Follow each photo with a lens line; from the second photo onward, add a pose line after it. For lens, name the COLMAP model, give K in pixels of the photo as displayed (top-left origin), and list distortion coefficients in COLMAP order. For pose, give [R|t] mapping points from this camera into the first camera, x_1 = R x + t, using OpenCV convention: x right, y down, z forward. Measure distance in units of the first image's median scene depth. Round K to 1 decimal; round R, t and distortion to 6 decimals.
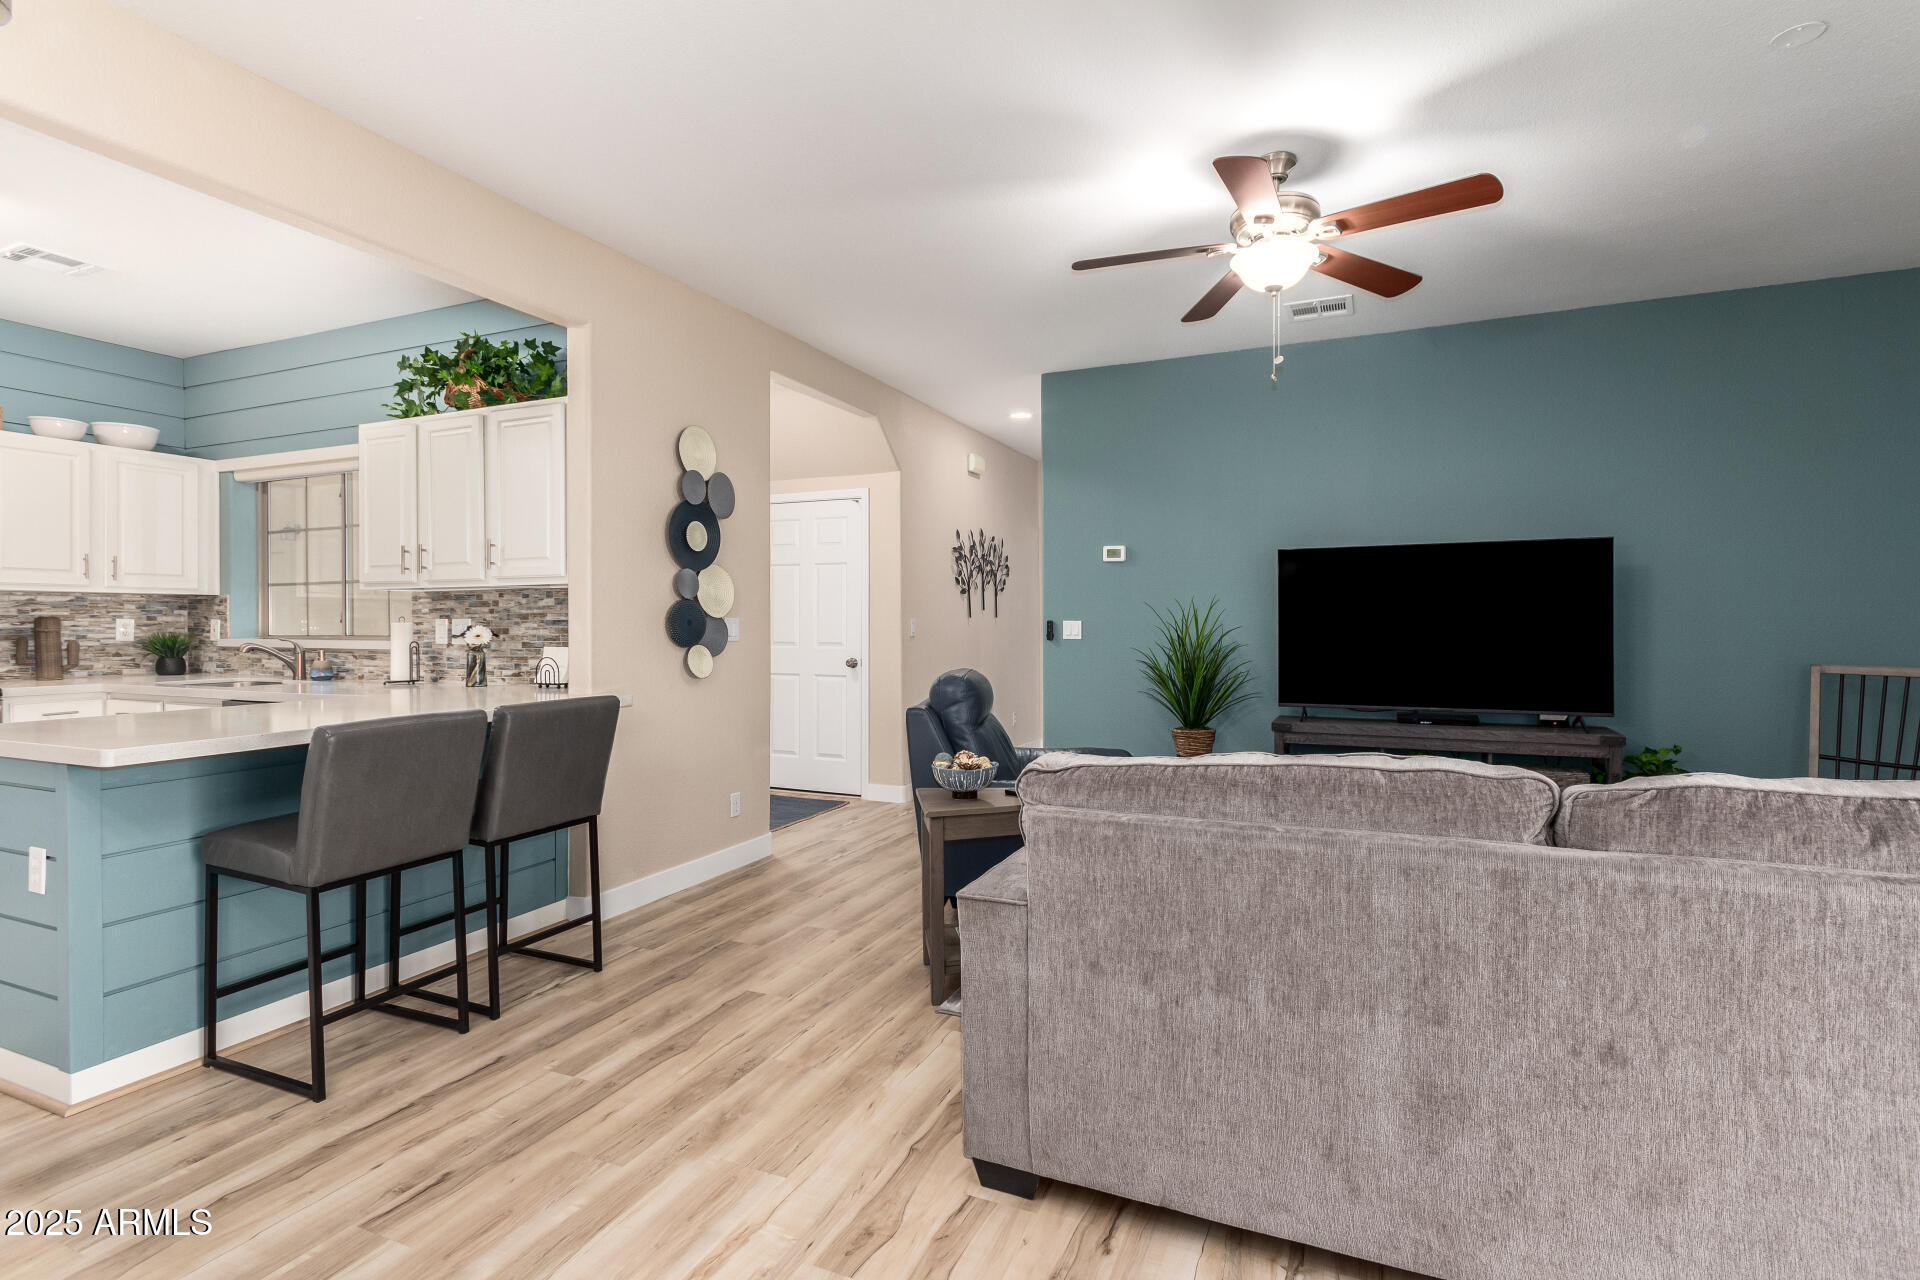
lens RADIAL K [[896.0, 0, 948.8], [0, 896.0, 625.2], [0, 0, 1]] dist [0.009012, 0.000217]
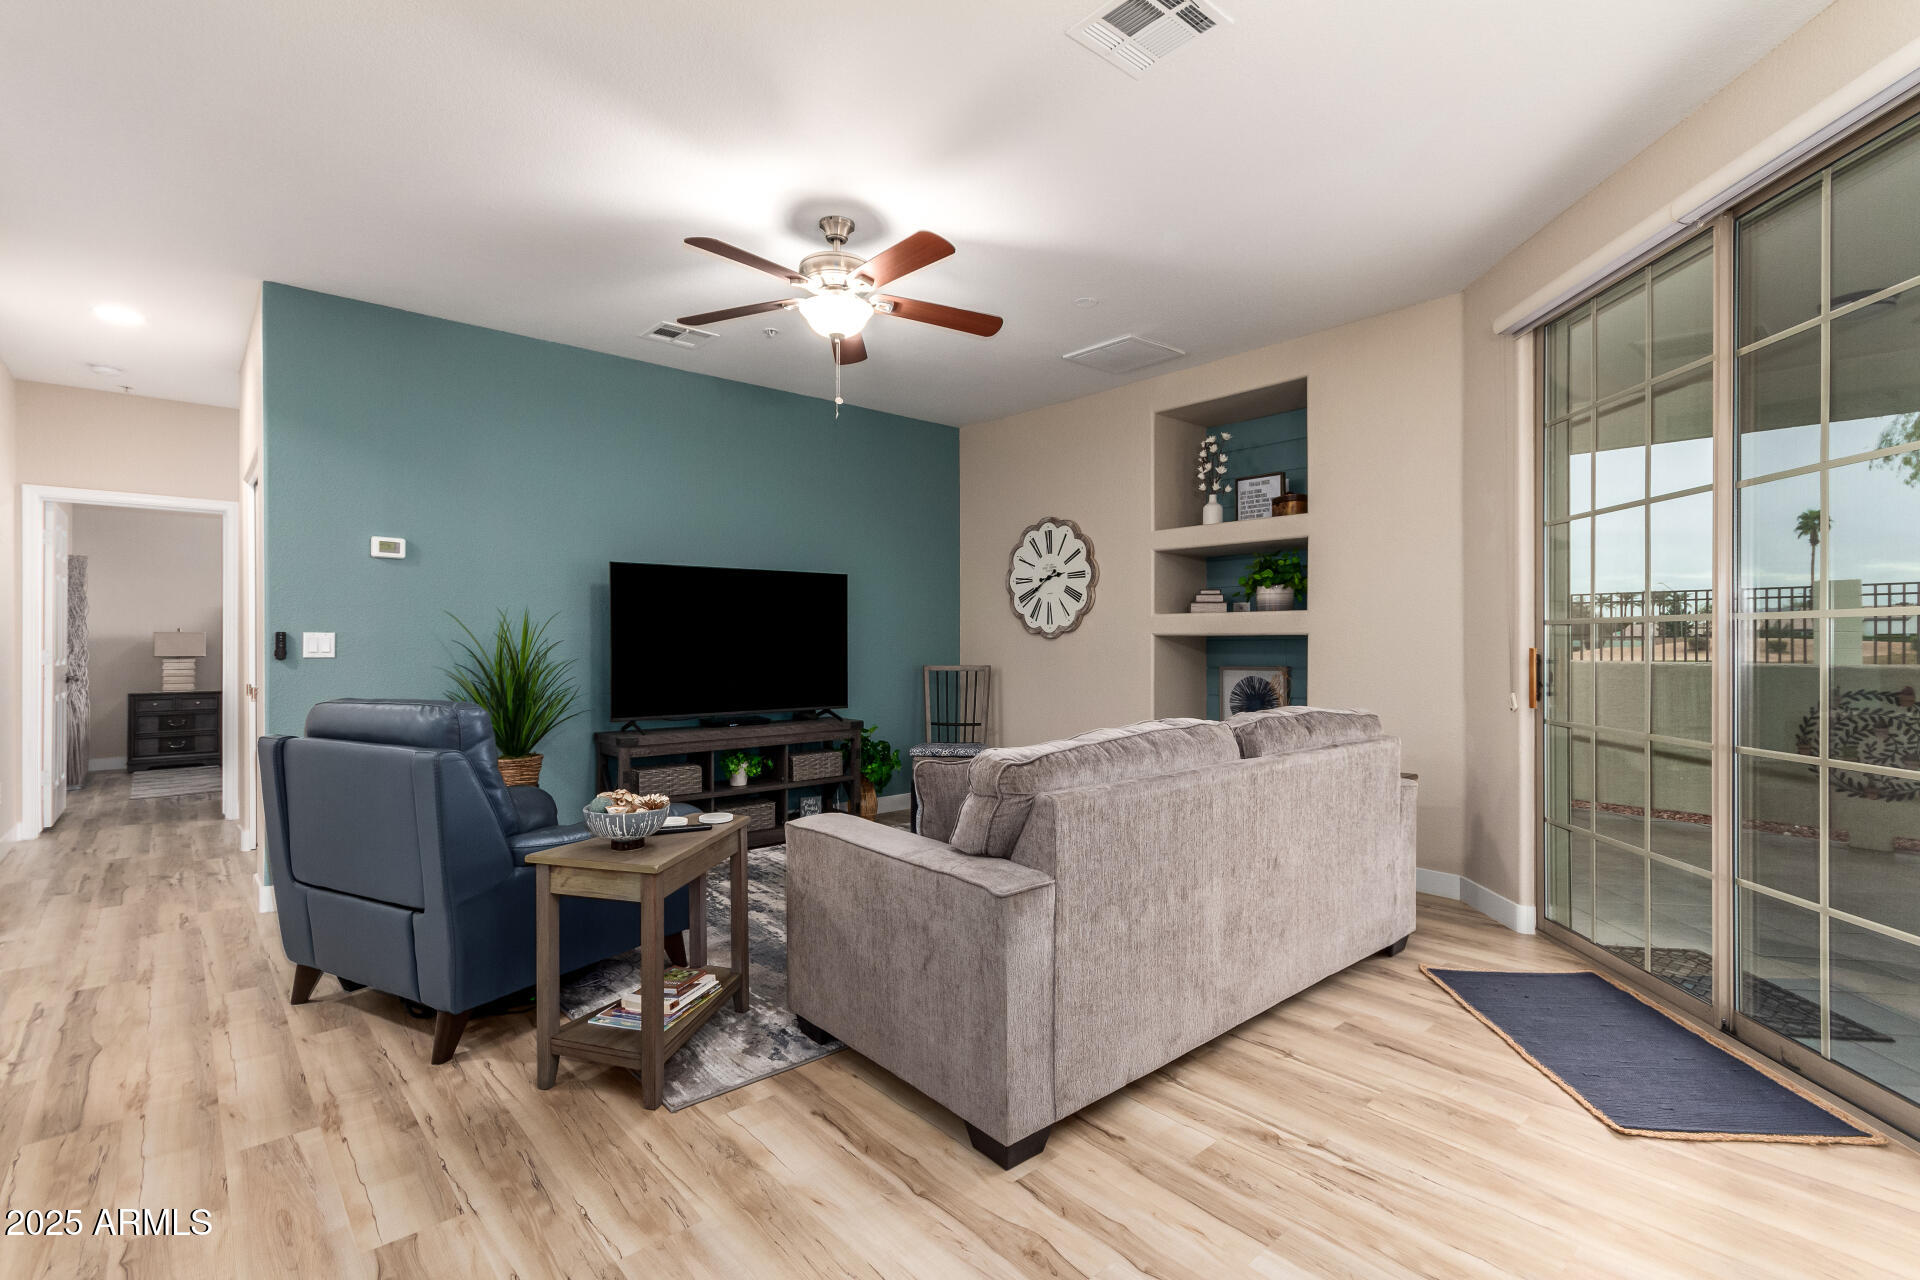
lens RADIAL K [[896.0, 0, 971.0], [0, 896.0, 637.7], [0, 0, 1]] dist [0.009012, 0.000217]
pose [[0.404562, 0.008465, 0.914471, -0.410039], [-0.001037, 0.999961, -0.008798, 0.006556], [-0.914510, 0.002612, 0.404555, 0.268601]]
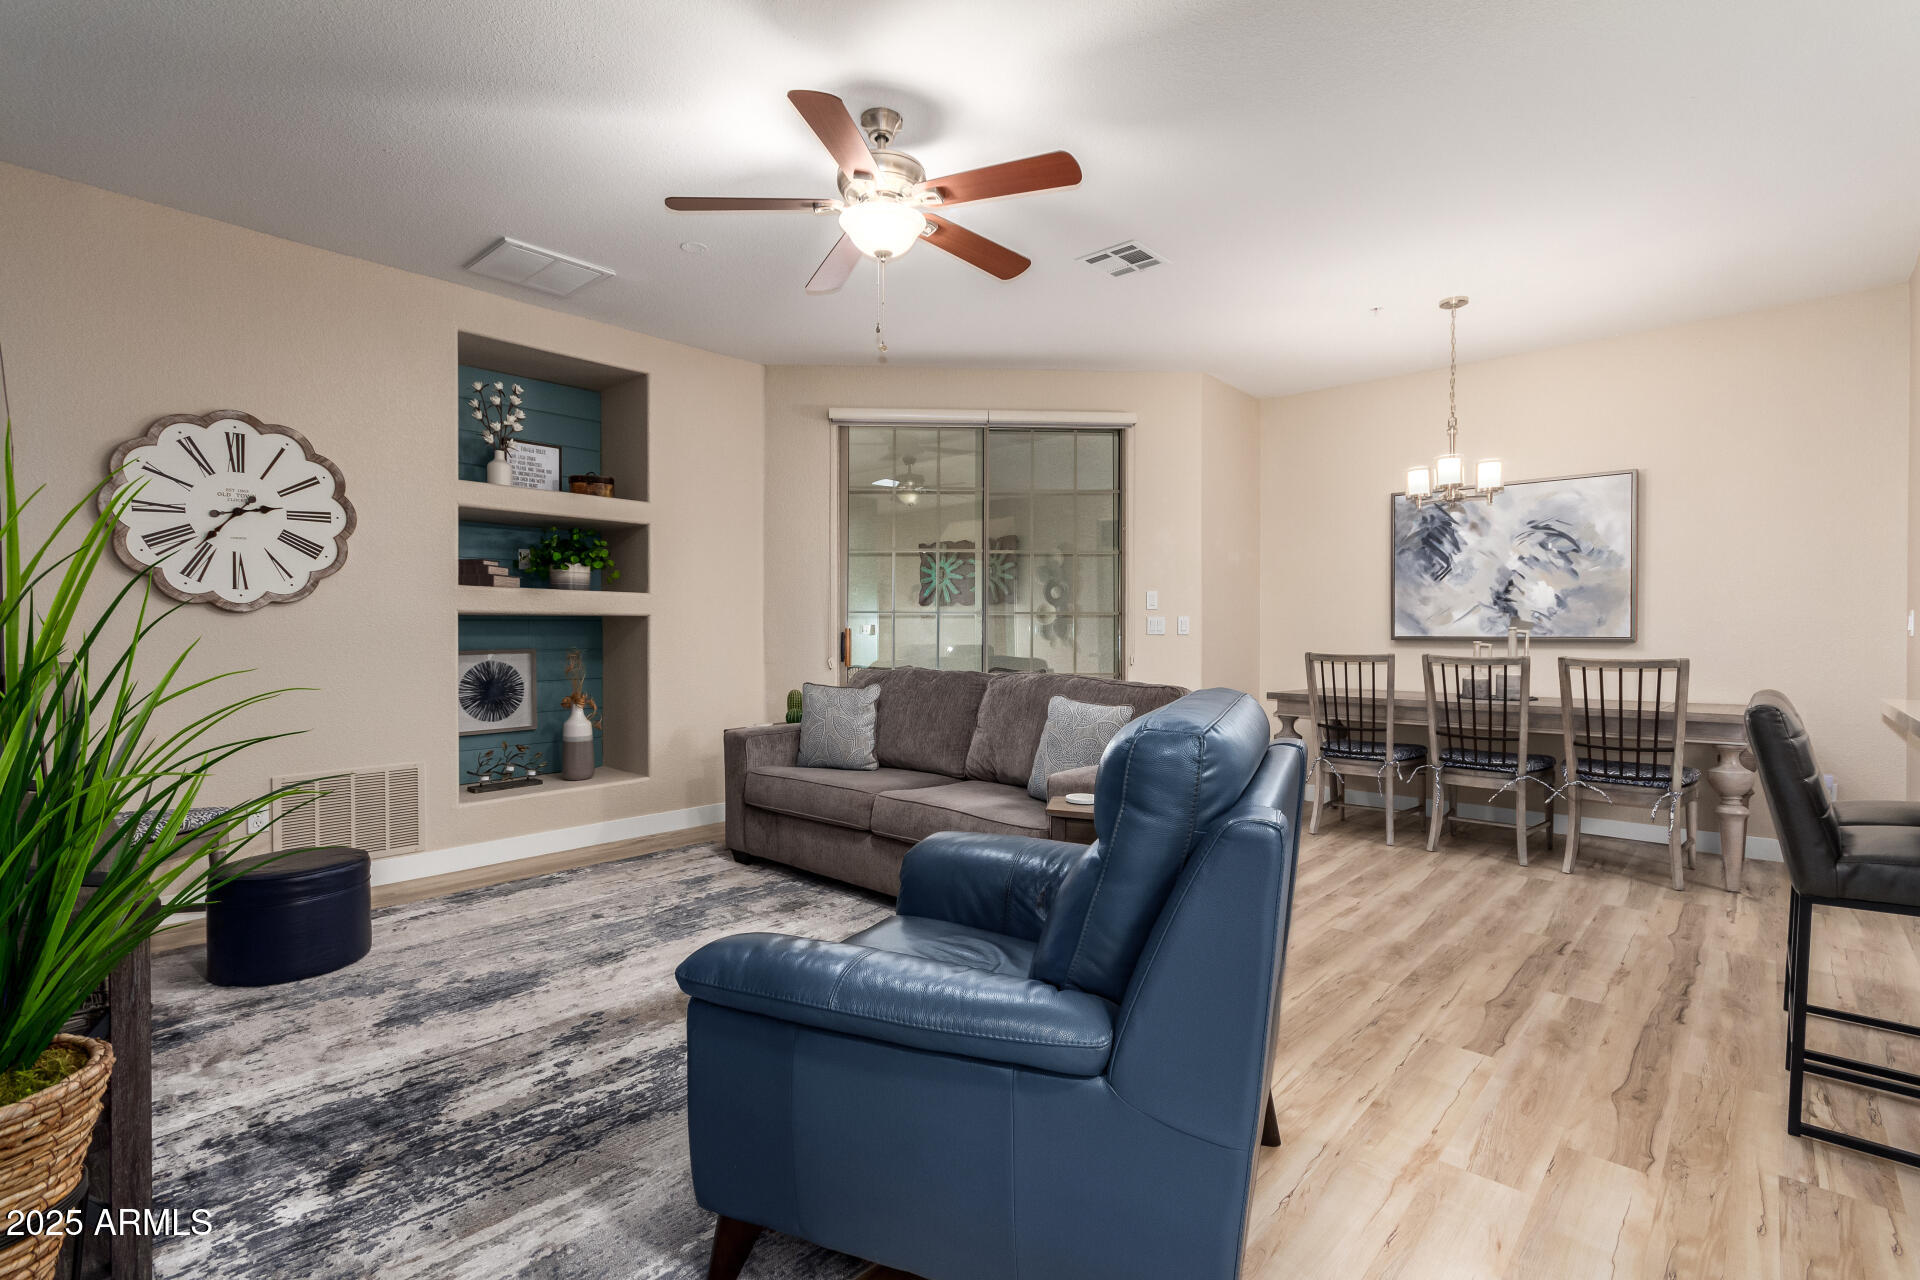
lens RADIAL K [[896.0, 0, 967.3], [0, 896.0, 632.6], [0, 0, 1]] dist [0.009012, 0.000217]
pose [[-0.954639, 0.001442, 0.297761, -0.009775], [0.001356, 0.999999, -0.000494, 0.015347], [-0.297761, -0.000068, -0.954640, 1.287103]]
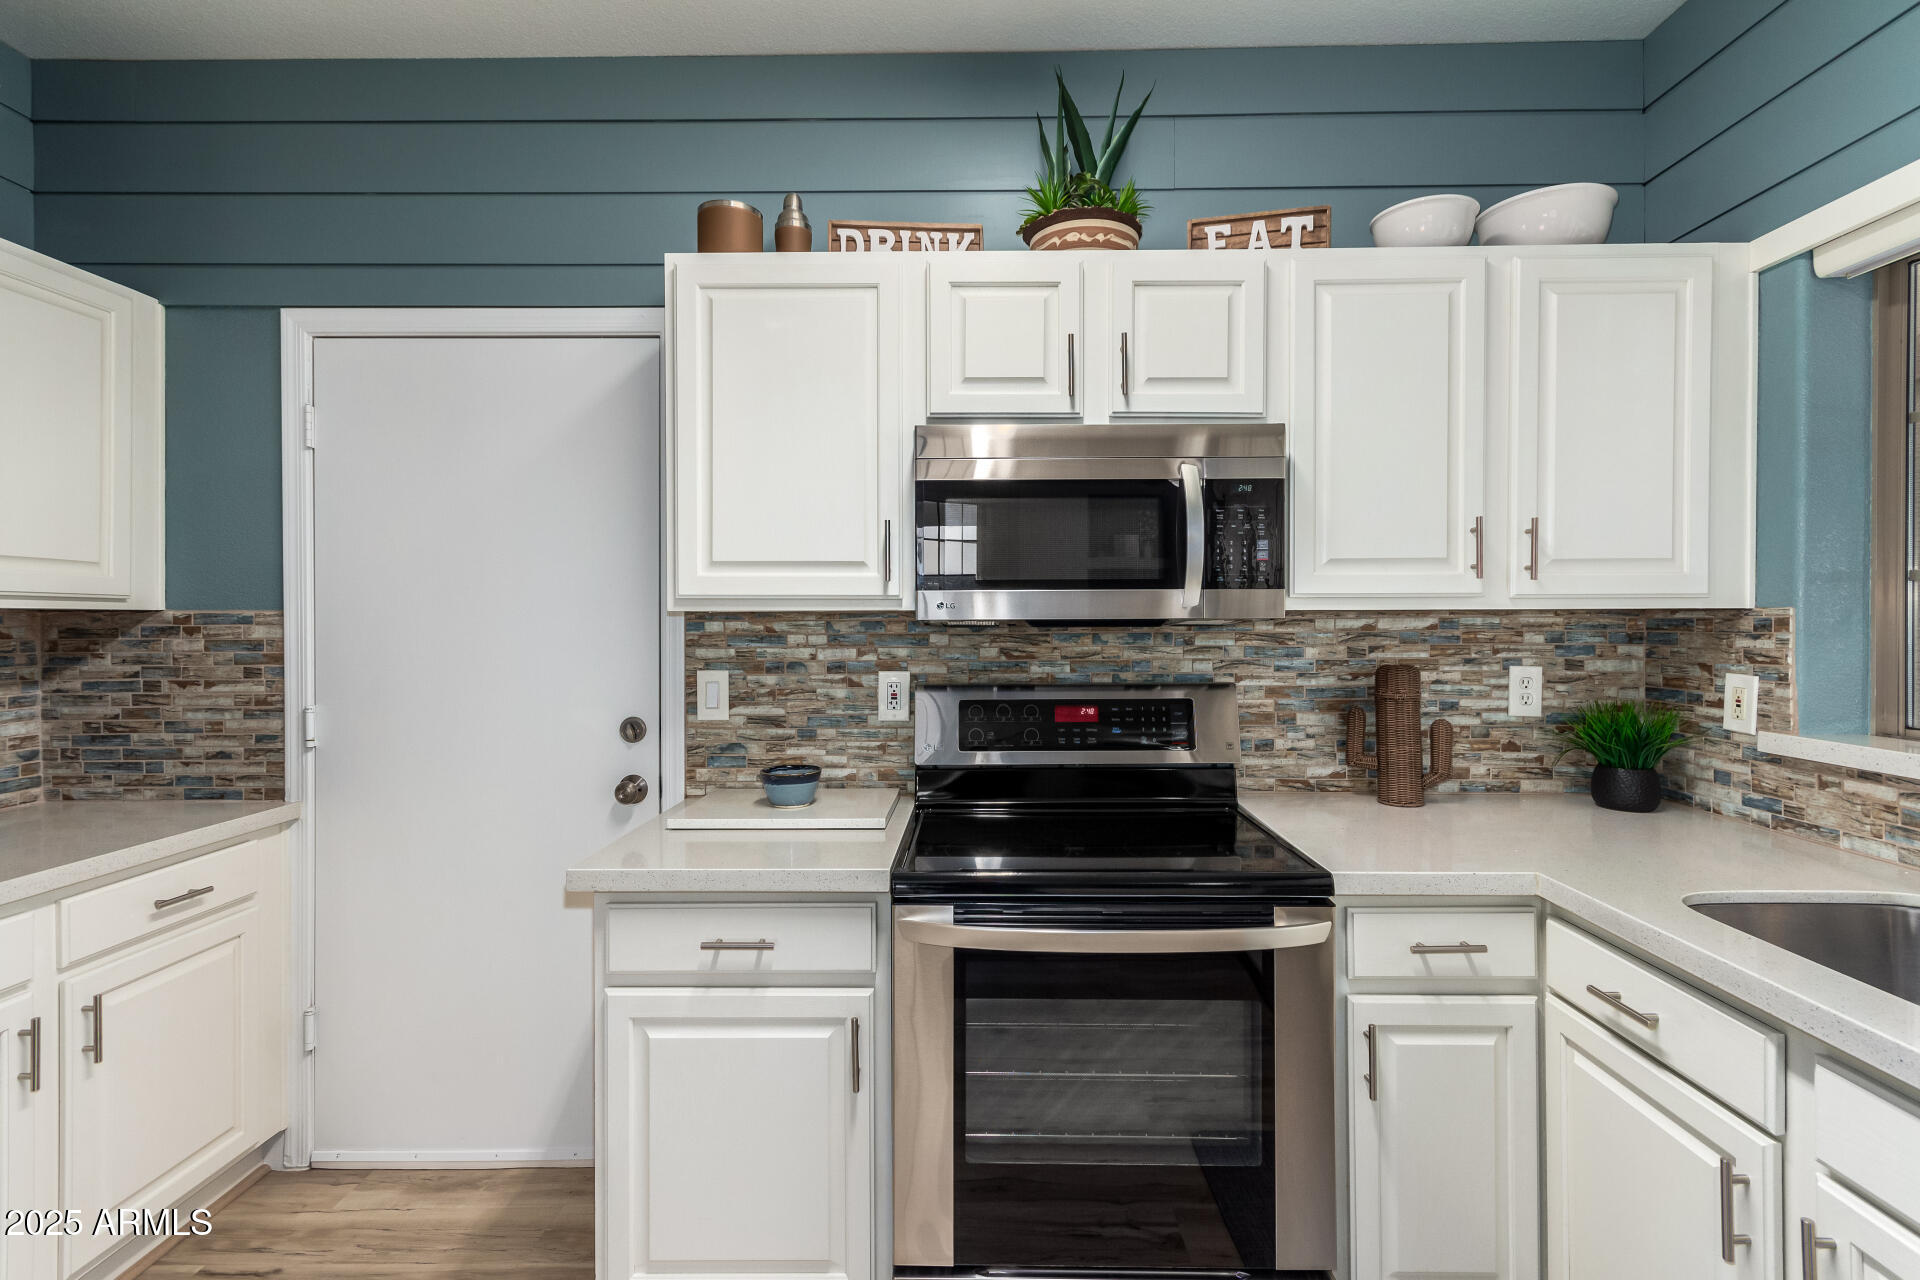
lens RADIAL K [[896.0, 0, 1010.0], [0, 896.0, 623.7], [0, 0, 1]] dist [0.009012, 0.000217]
pose [[0.433529, 0.008355, -0.901101, -0.718885], [0.003958, 0.999930, 0.011176, -0.038663], [0.901131, -0.008412, 0.433466, 0.669302]]
